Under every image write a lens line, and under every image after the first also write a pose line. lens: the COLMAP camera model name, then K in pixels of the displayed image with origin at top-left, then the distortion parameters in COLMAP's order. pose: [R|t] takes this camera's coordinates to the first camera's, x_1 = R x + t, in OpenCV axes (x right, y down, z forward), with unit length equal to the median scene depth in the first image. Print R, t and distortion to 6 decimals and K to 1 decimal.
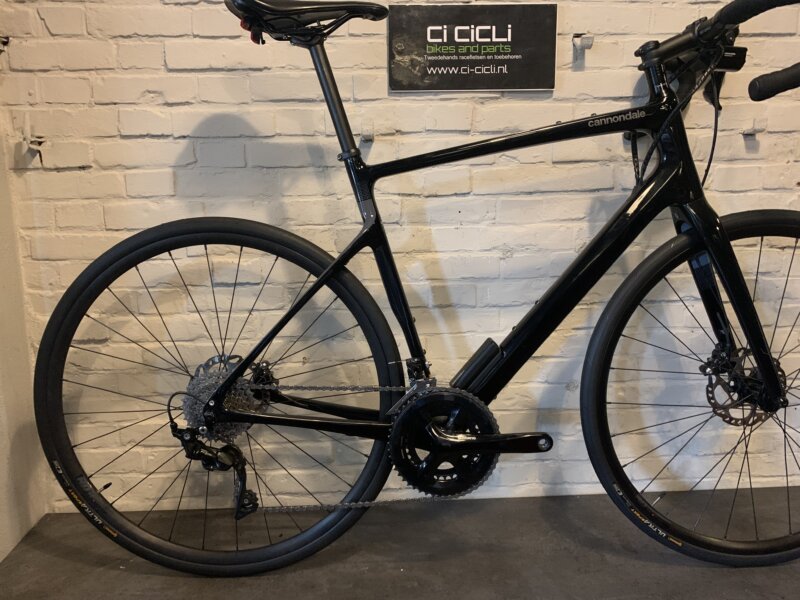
lens RADIAL K [[610.6, 0, 392.4], [0, 610.6, 296.2], [0, 0, 1]] dist [0.022793, -0.016063]
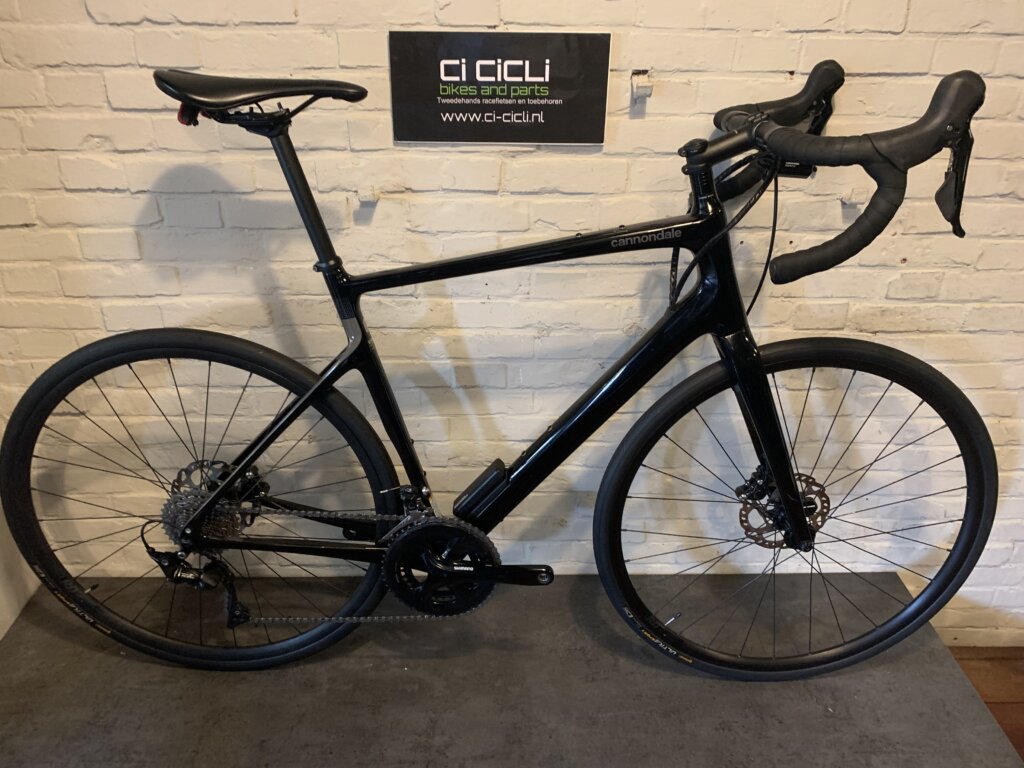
lens RADIAL K [[781.6, 0, 507.8], [0, 781.6, 377.6], [0, 0, 1]] dist [0.022793, -0.016063]
pose [[0.999251, 0.035272, -0.015928, 0.169828], [-0.029186, 0.957073, 0.288373, -0.341351], [0.025416, -0.287692, 0.957386, -0.056624]]
